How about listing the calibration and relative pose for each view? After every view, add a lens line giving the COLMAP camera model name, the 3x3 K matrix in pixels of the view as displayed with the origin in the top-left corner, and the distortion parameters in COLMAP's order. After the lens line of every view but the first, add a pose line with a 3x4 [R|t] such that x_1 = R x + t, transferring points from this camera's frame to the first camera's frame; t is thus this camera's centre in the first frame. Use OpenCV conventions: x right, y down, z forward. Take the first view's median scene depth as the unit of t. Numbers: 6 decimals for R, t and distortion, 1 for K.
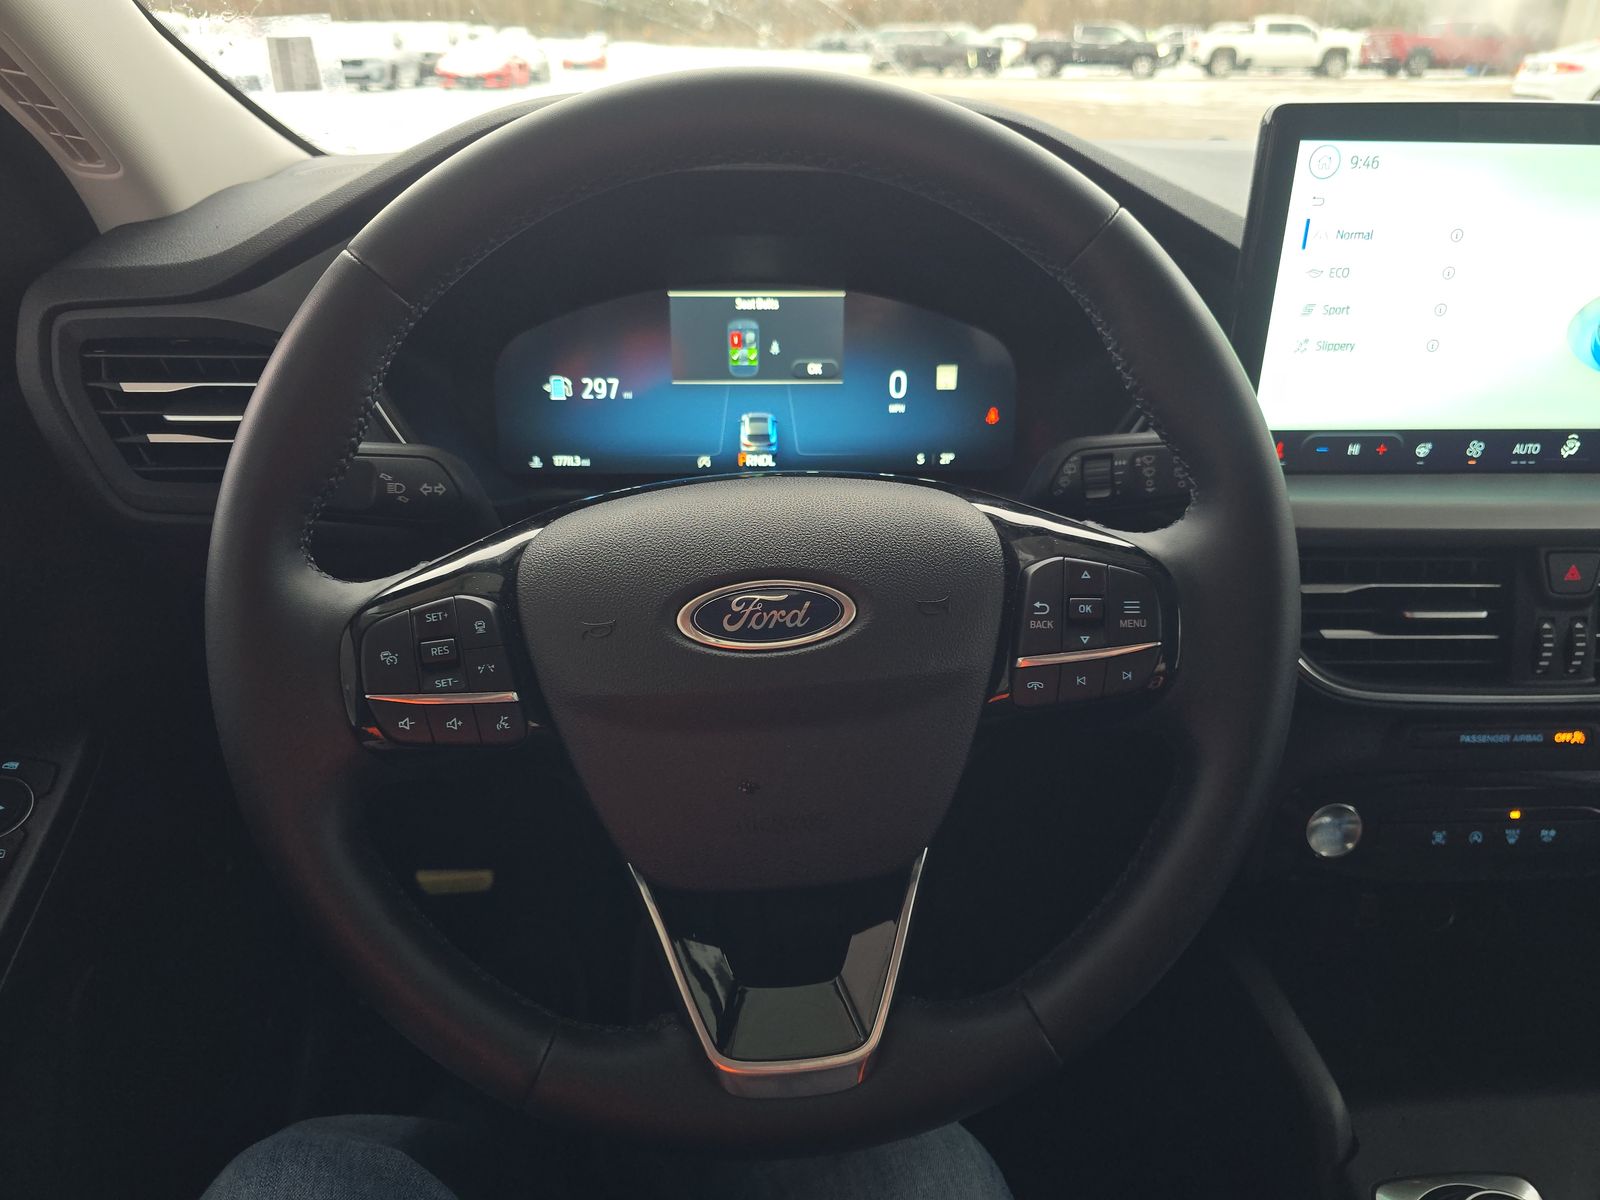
lens RADIAL K [[1039.5, 0, 814.1], [0, 1039.5, 612.1], [0, 0, 1]] dist [0.046606, -0.039686]
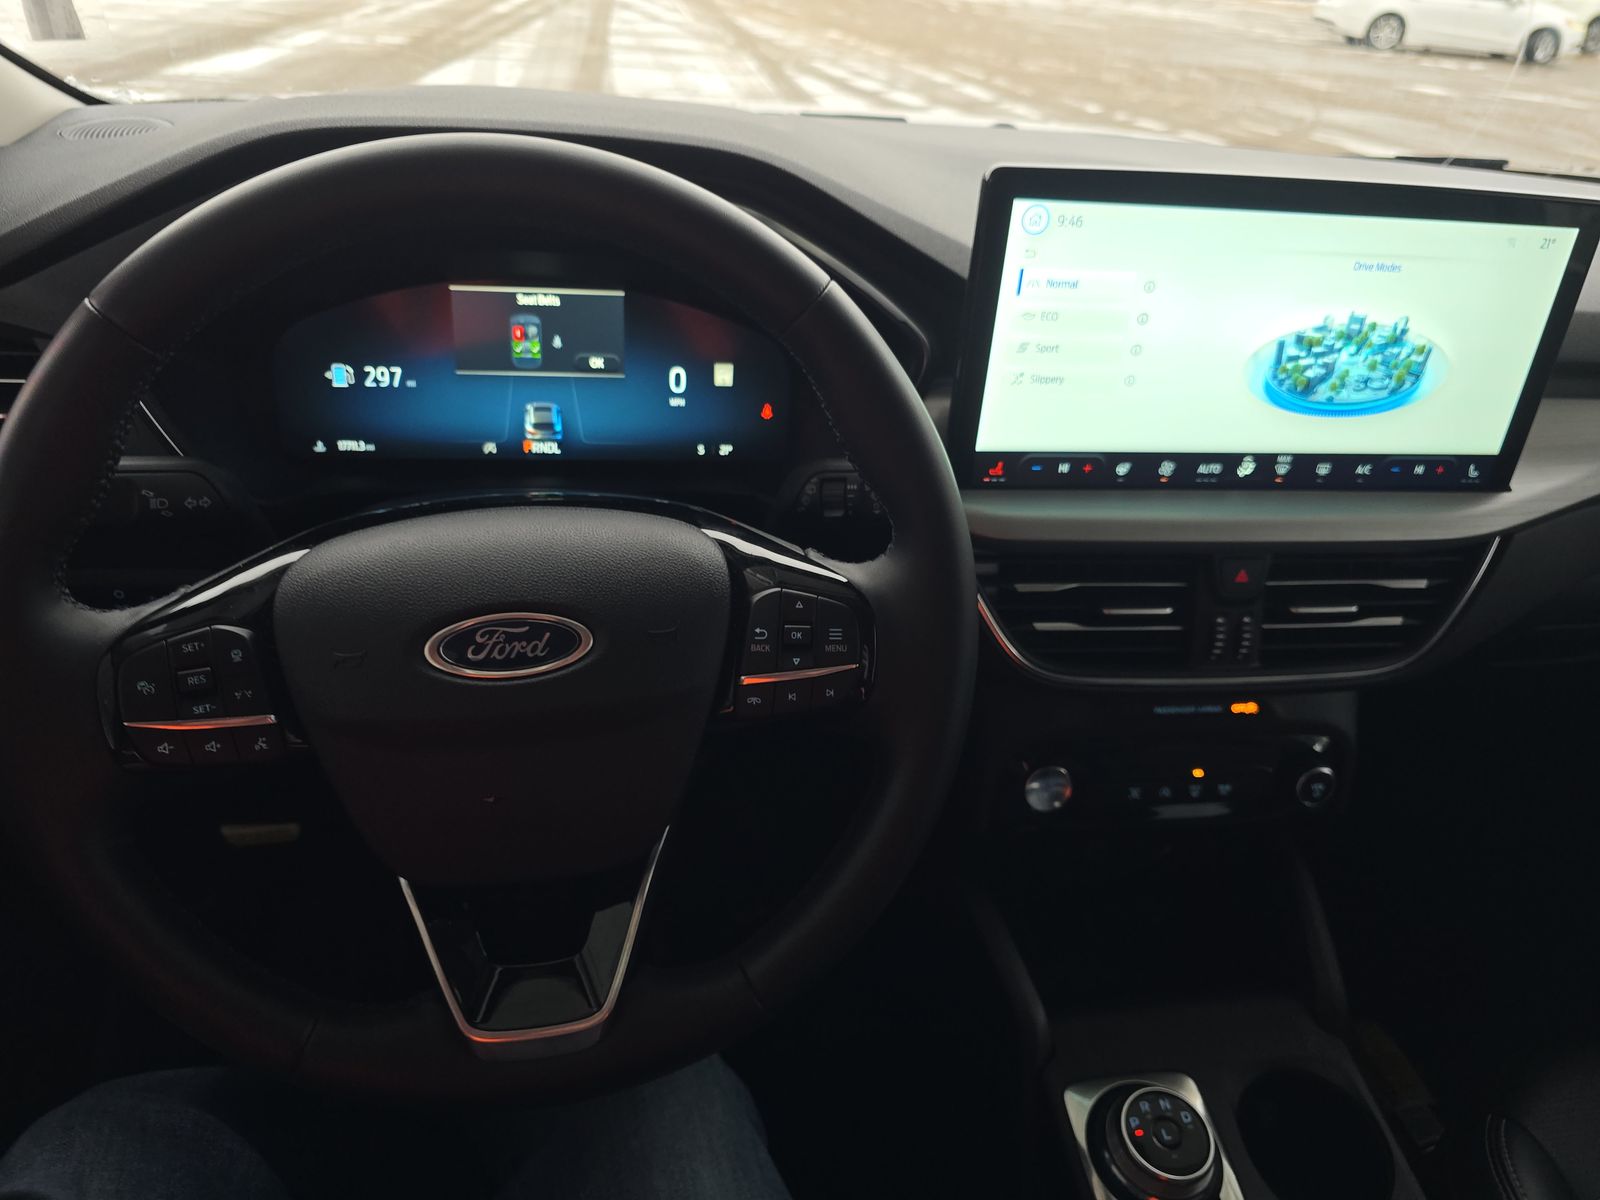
lens RADIAL K [[1039.5, 0, 793.0], [0, 1039.5, 603.4], [0, 0, 1]] dist [0.046606, -0.039686]
pose [[0.993228, 0.002532, 0.116158, 0.086471], [-0.012298, 0.996437, 0.083434, -0.094887], [-0.115532, -0.084298, 0.989720, -0.094201]]
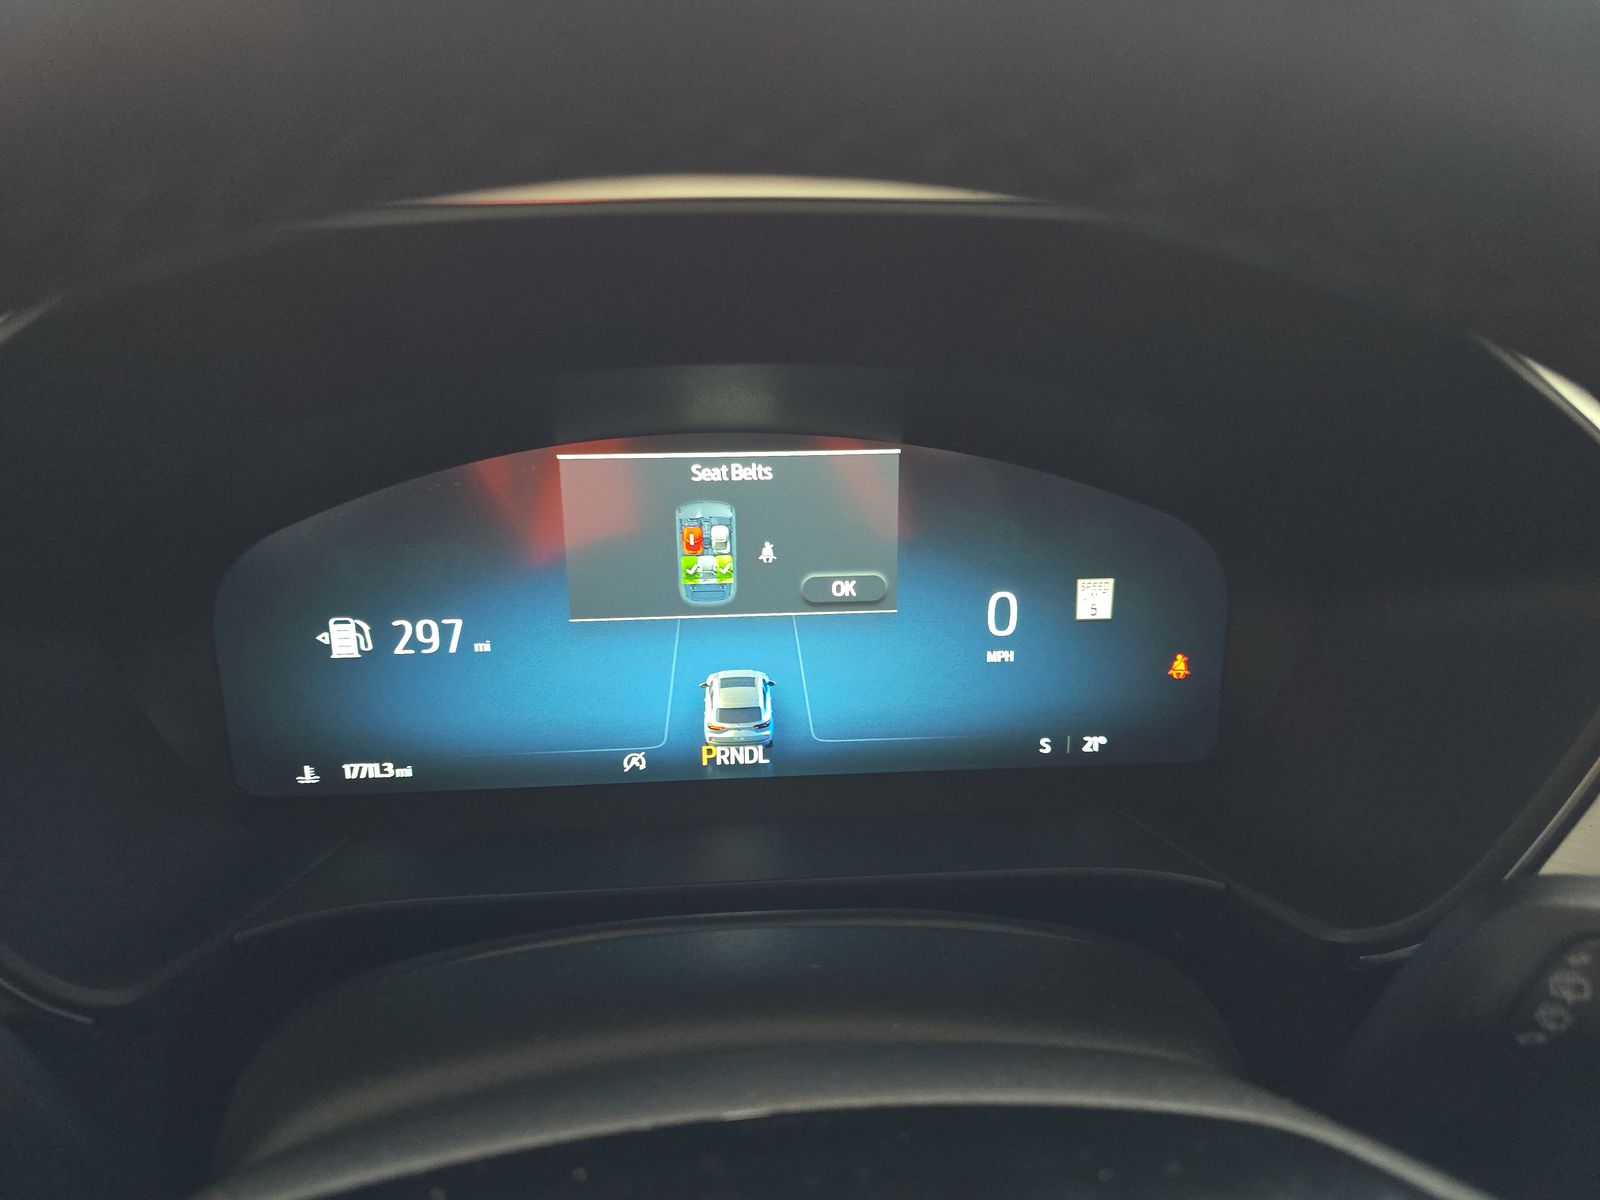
lens RADIAL K [[1039.5, 0, 826.9], [0, 1039.5, 612.3], [0, 0, 1]] dist [0.046606, -0.039686]
pose [[0.999862, -0.014746, 0.007604, -0.014054], [0.015146, 0.998338, -0.055604, -0.221520], [-0.006772, 0.055712, 0.998424, 0.550842]]
